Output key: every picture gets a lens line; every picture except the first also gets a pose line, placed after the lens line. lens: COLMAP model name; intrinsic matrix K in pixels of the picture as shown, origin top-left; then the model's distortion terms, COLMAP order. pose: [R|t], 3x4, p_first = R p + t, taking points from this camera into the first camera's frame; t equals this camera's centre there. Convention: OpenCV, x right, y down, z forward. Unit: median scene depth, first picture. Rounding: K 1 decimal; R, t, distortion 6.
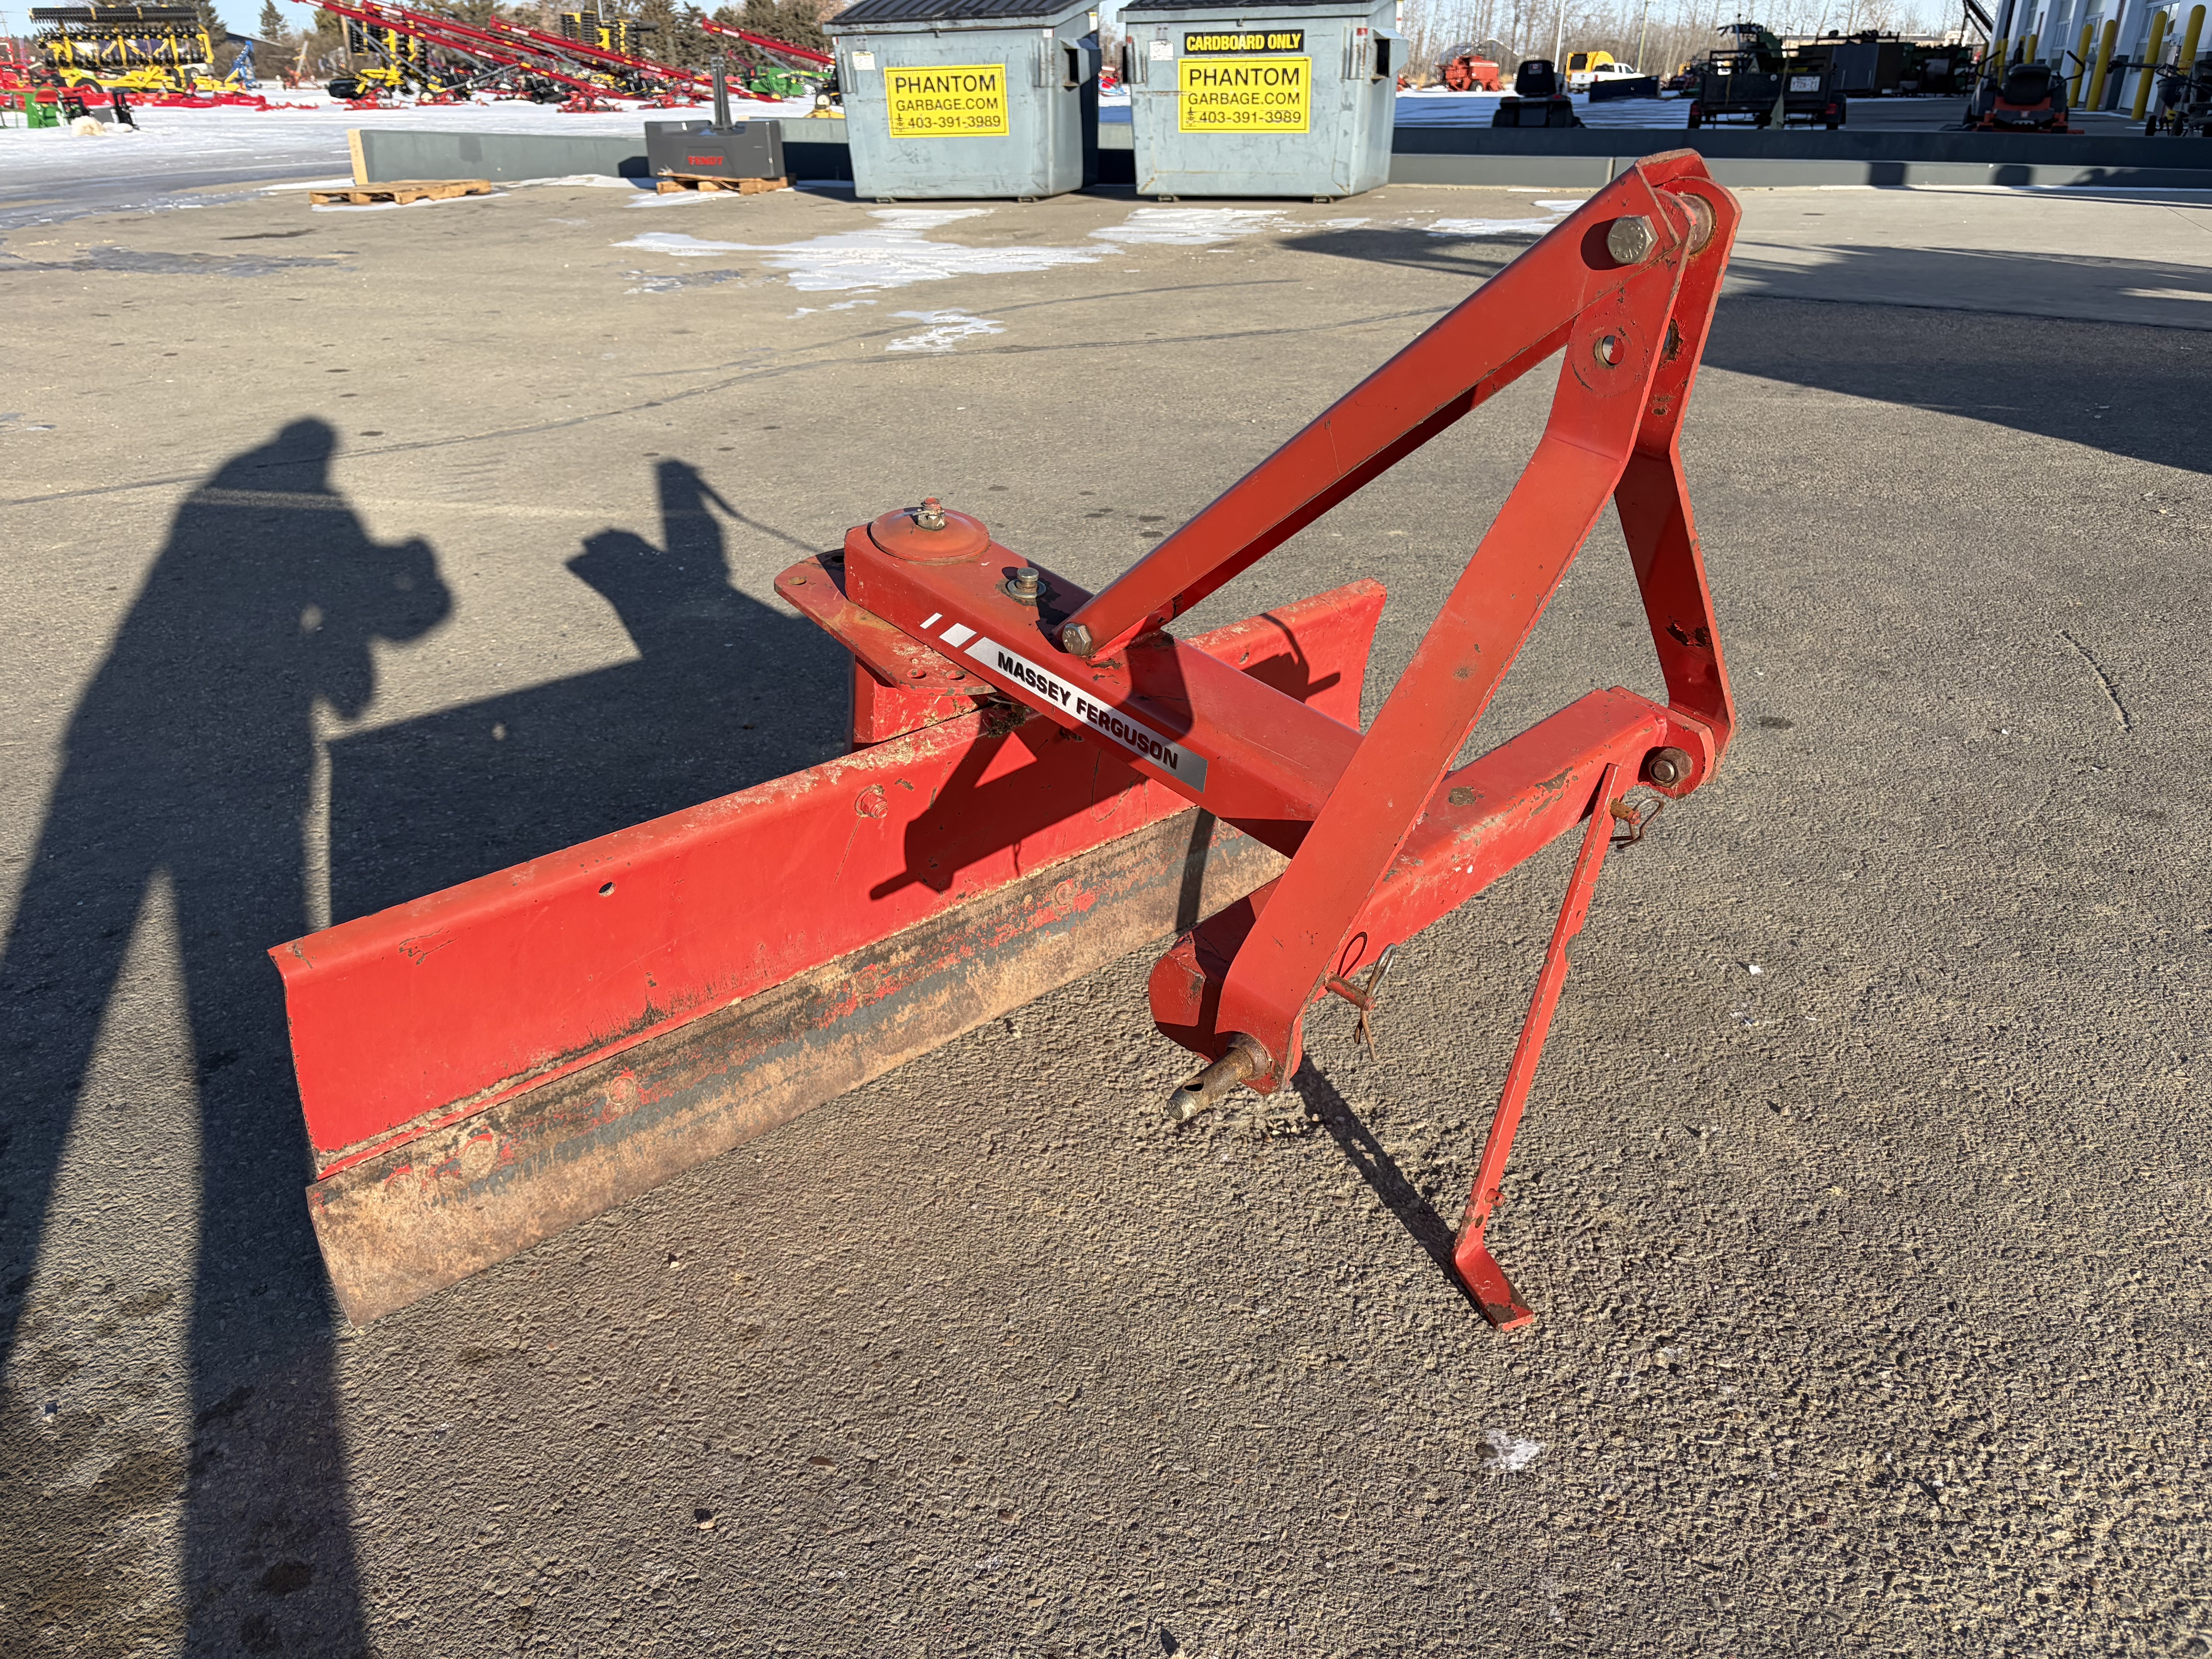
lens RADIAL K [[1666.2, 0, 1097.2], [0, 1666.2, 838.8], [0, 0, 1]] dist [0.050660, -0.052884]
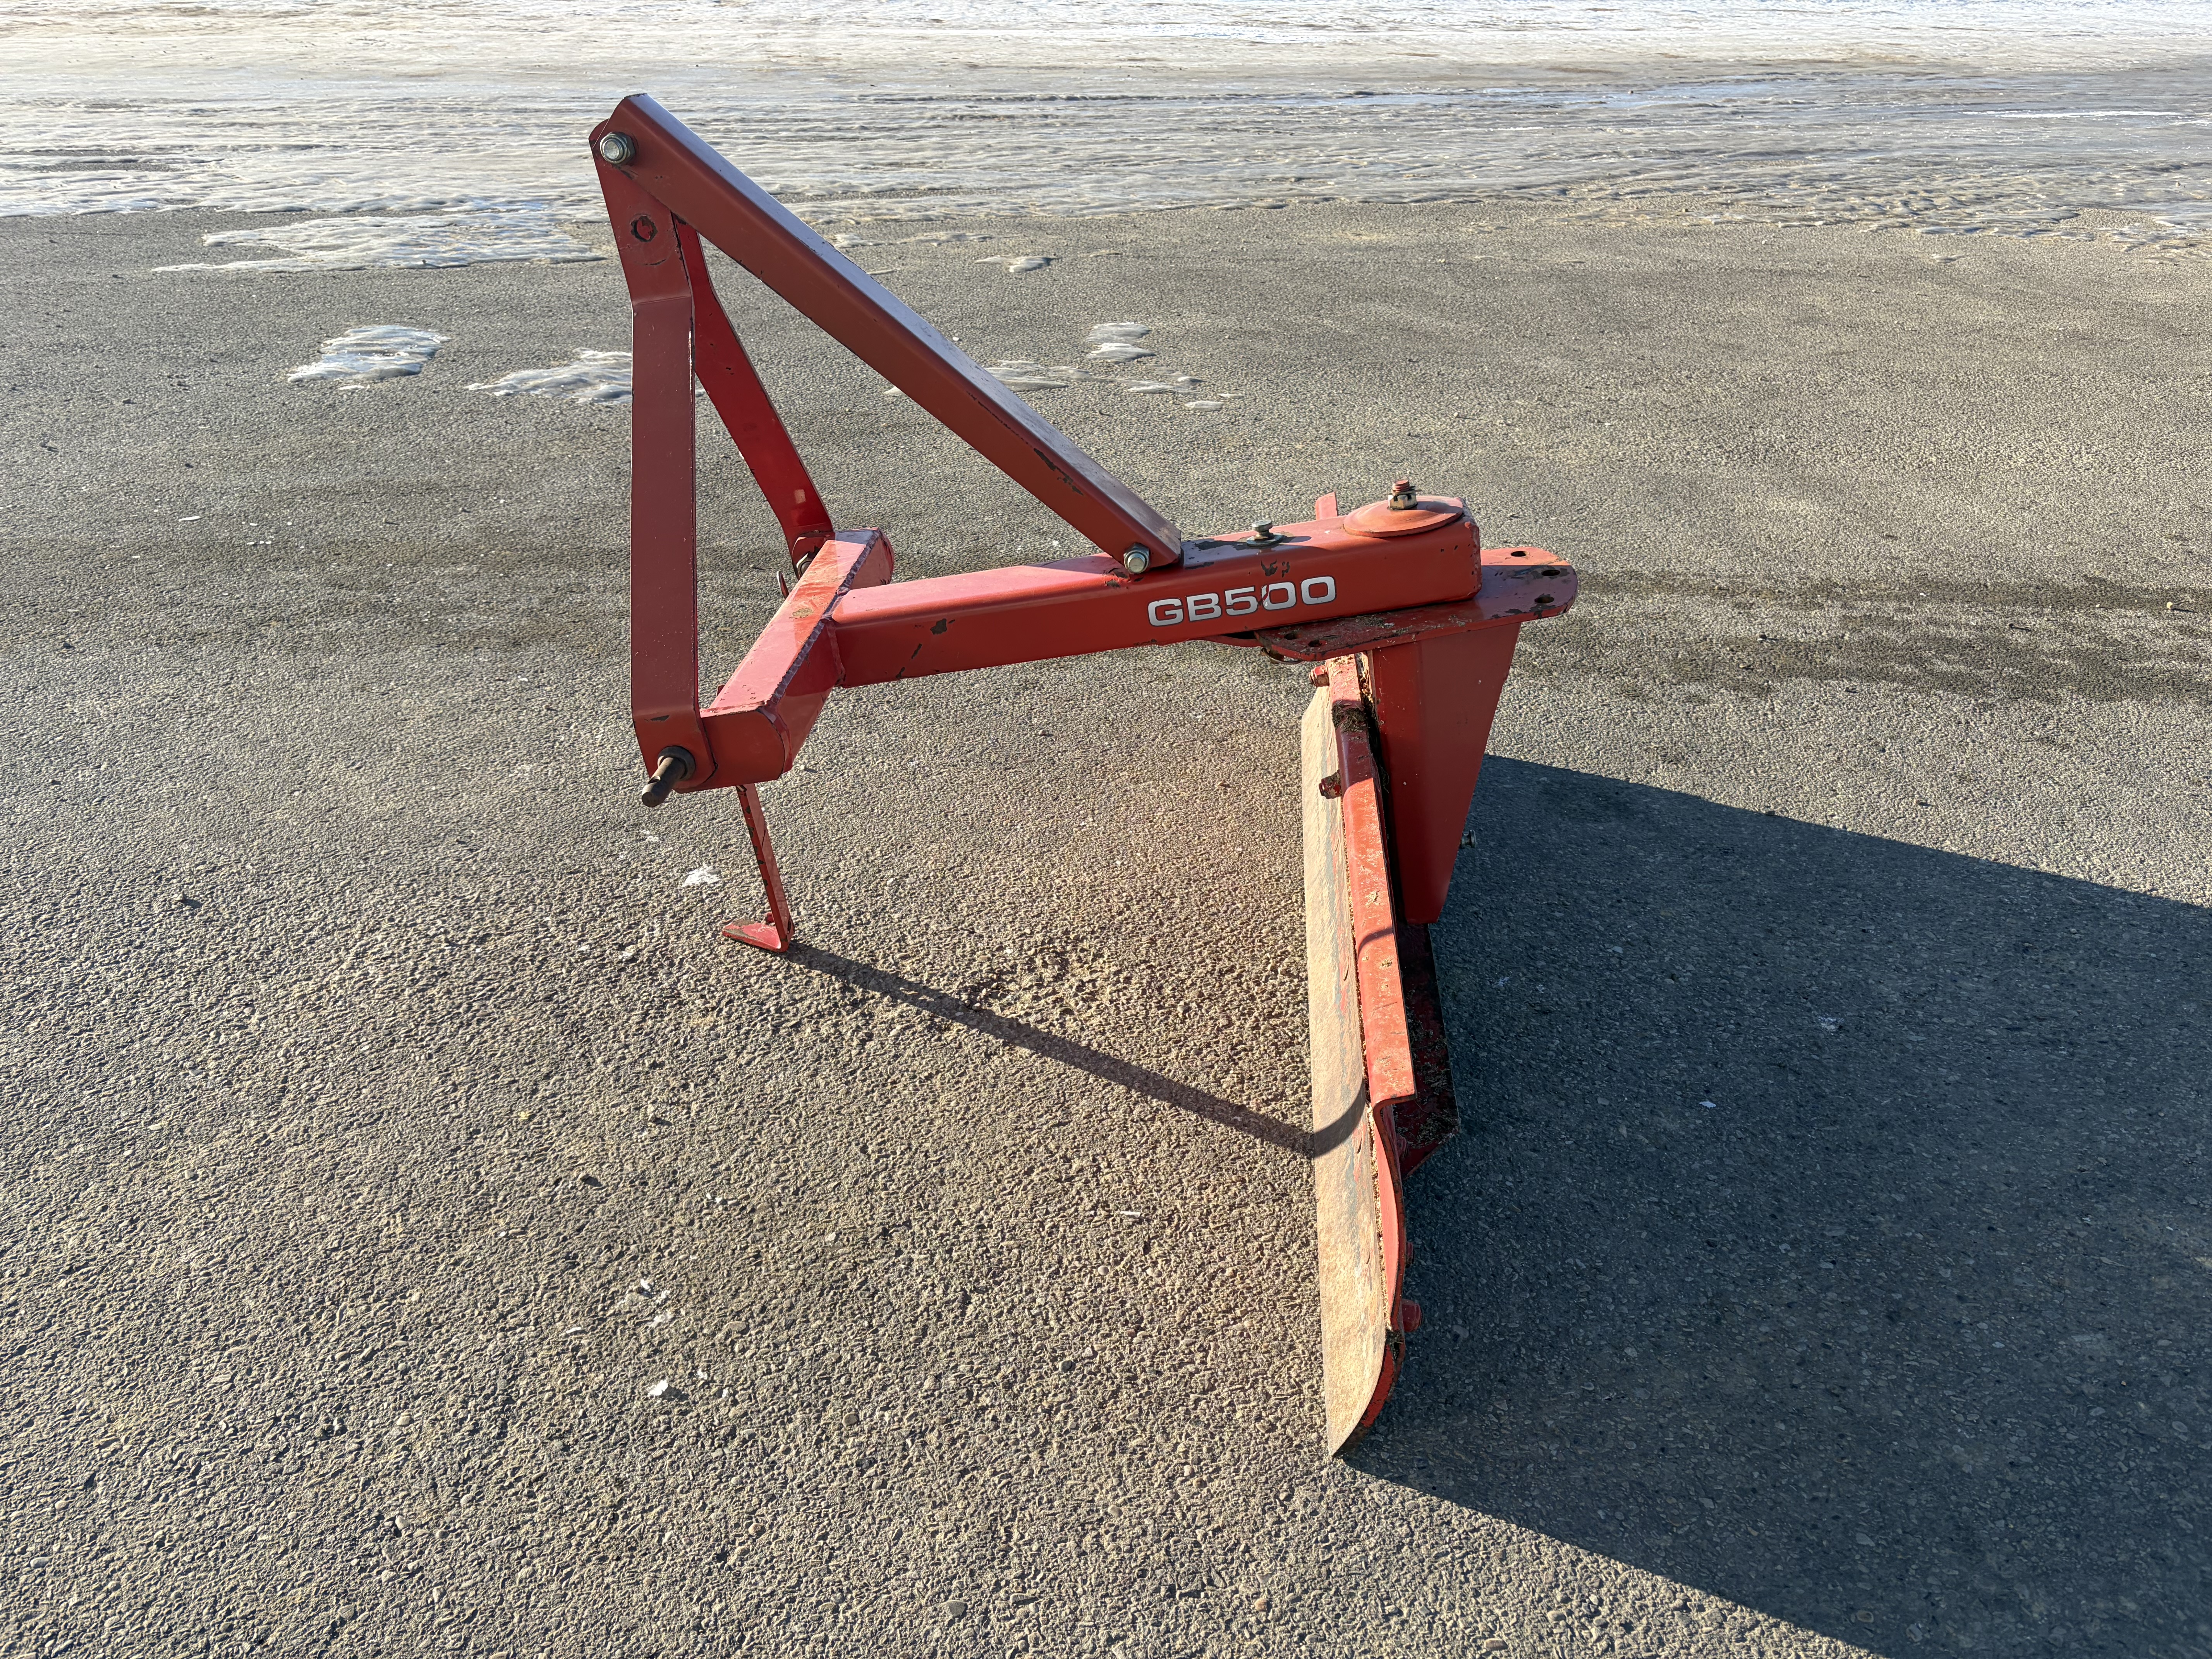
lens RADIAL K [[1669.3, 0, 1097.5], [0, 1669.3, 833.5], [0, 0, 1]] dist [0.034702, -0.037626]
pose [[-0.753567, 0.318402, -0.575115, 0.717672], [-0.285392, 0.629664, 0.722548, -0.779405], [0.592189, 0.708621, -0.383625, 1.490841]]
